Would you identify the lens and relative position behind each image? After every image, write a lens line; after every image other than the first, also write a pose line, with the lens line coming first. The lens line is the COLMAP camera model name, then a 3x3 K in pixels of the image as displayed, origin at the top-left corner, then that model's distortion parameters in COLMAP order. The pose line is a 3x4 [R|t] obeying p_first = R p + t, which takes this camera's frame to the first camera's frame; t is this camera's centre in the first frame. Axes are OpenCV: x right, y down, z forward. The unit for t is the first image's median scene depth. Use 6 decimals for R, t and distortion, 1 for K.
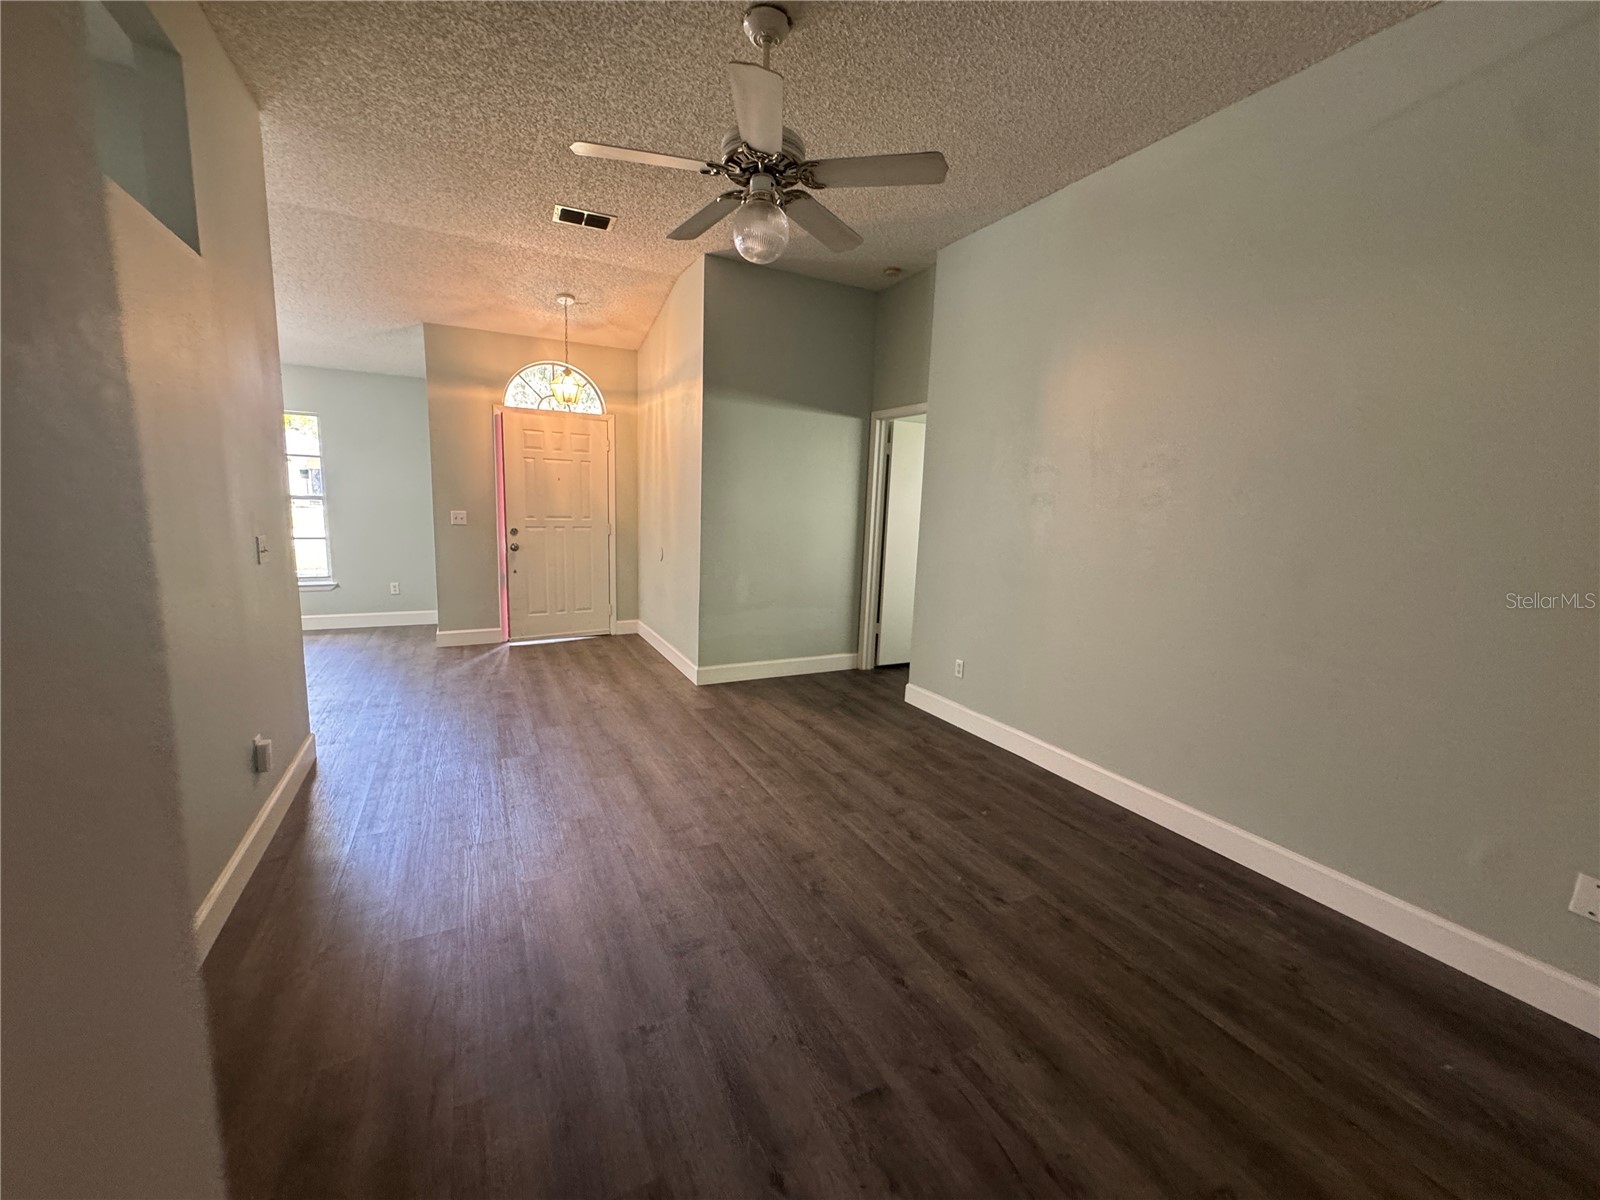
lens RADIAL K [[641.6, 0, 799.4], [0, 641.6, 594.9], [0, 0, 1]] dist [-0.004912, 0.000362]
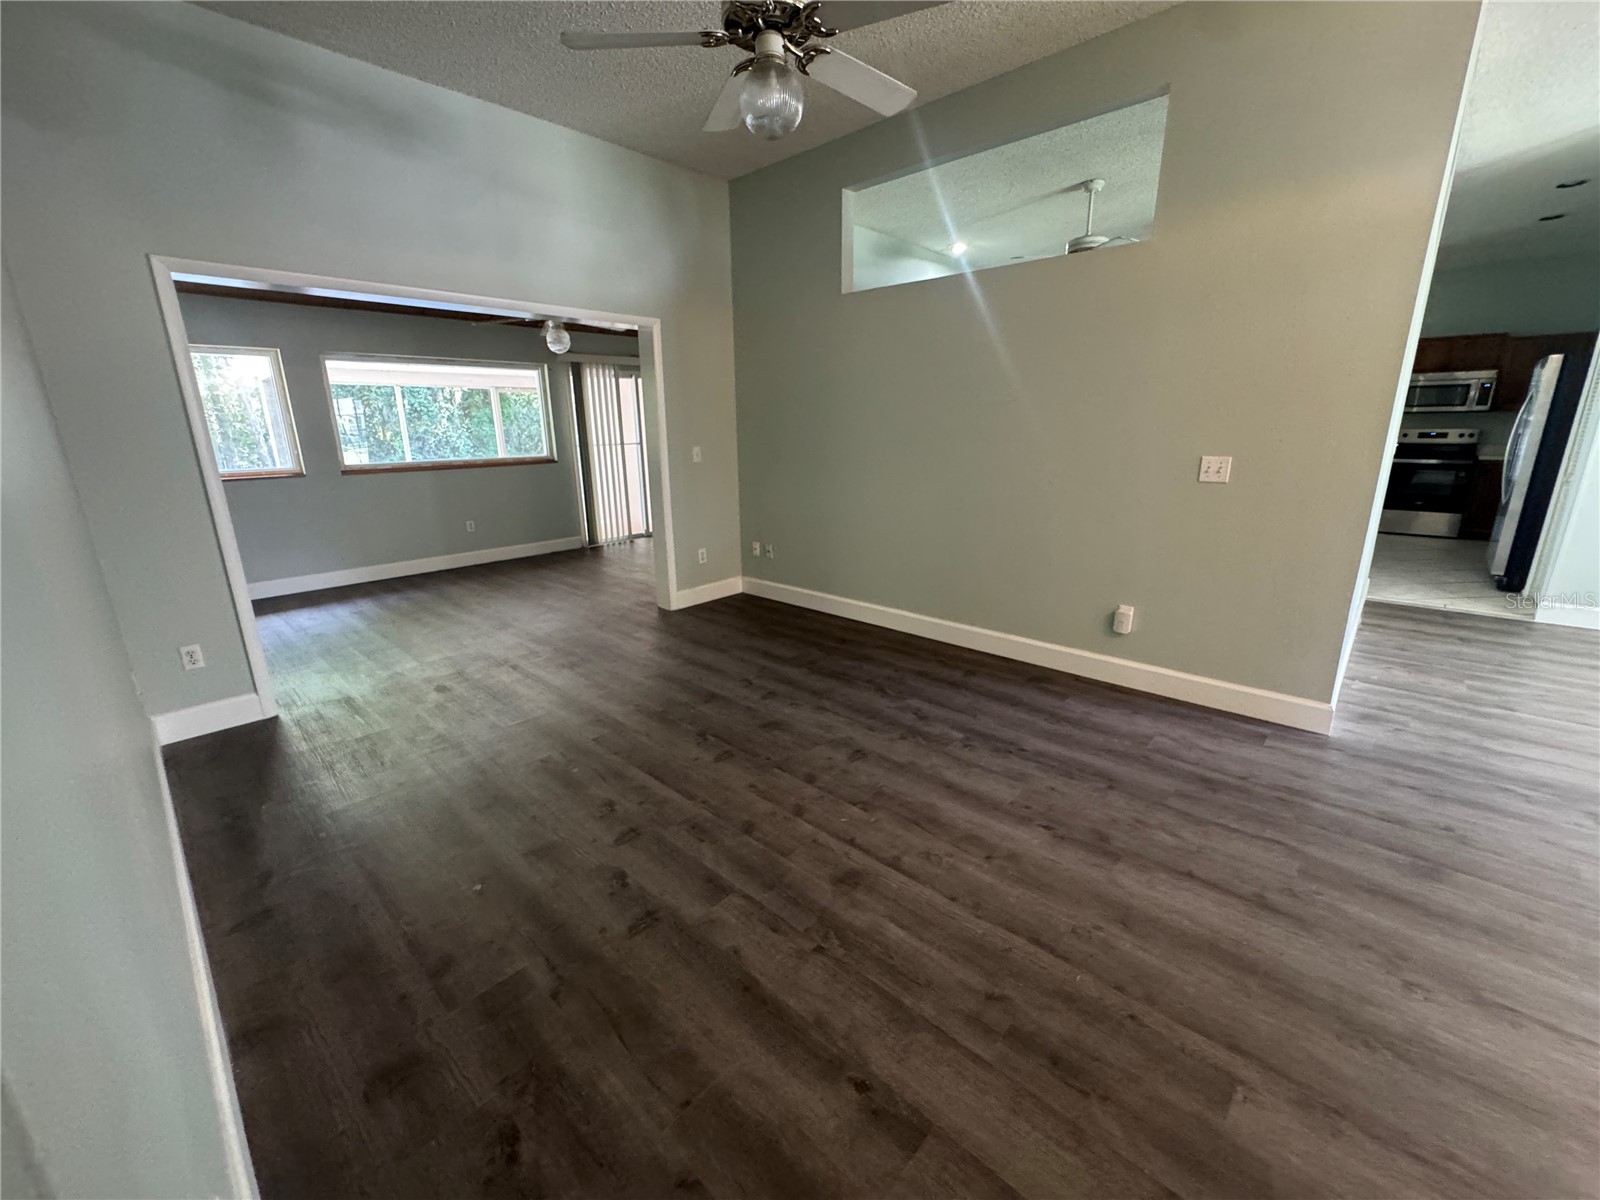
lens RADIAL K [[642.2, 0, 805.0], [0, 642.2, 602.9], [0, 0, 1]] dist [-0.001536, 0.000116]
pose [[-0.937425, 0.068667, -0.341349, 0.104332], [-0.075663, 0.916760, 0.392207, -0.114988], [0.339866, 0.393492, -0.854198, 0.864845]]
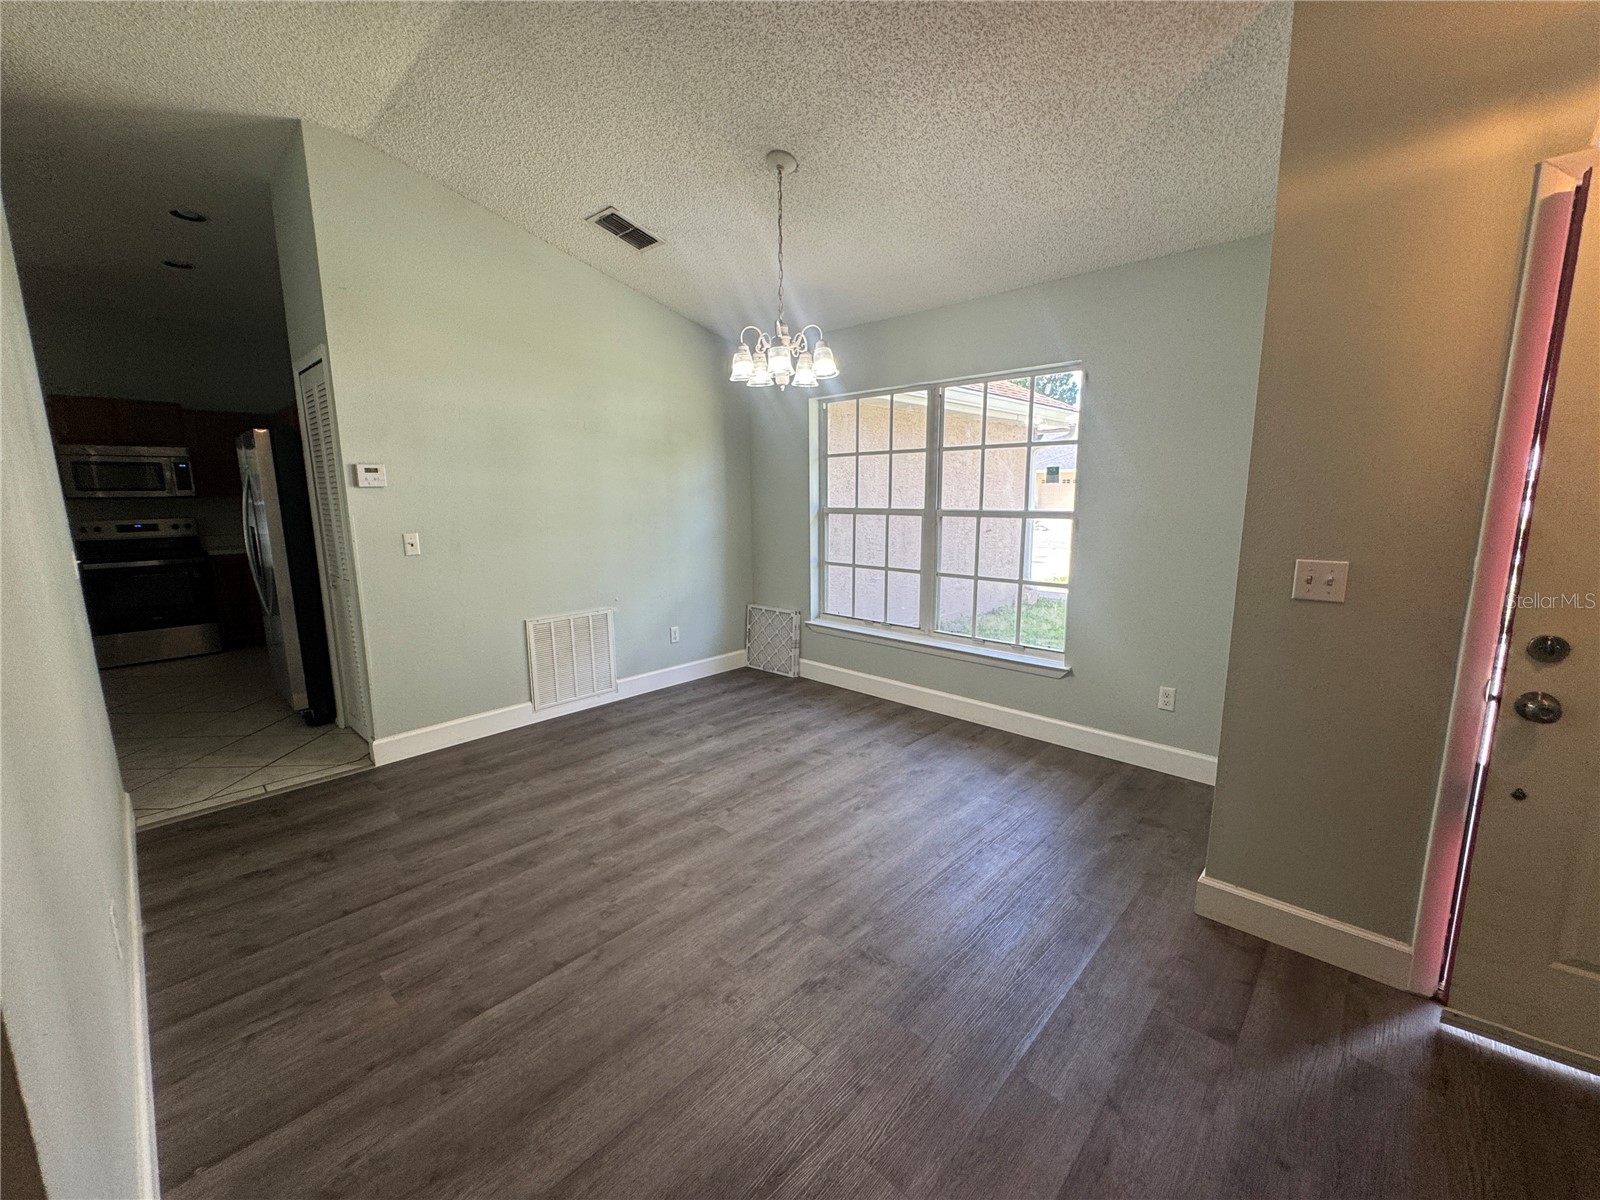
lens RADIAL K [[641.6, 0, 799.4], [0, 641.6, 594.9], [0, 0, 1]] dist [-0.004912, 0.000362]
pose [[0.333825, 0.113259, -0.935806, -0.323008], [-0.122072, 0.989590, 0.076222, -0.107958], [0.934697, 0.088791, 0.344176, 0.657609]]
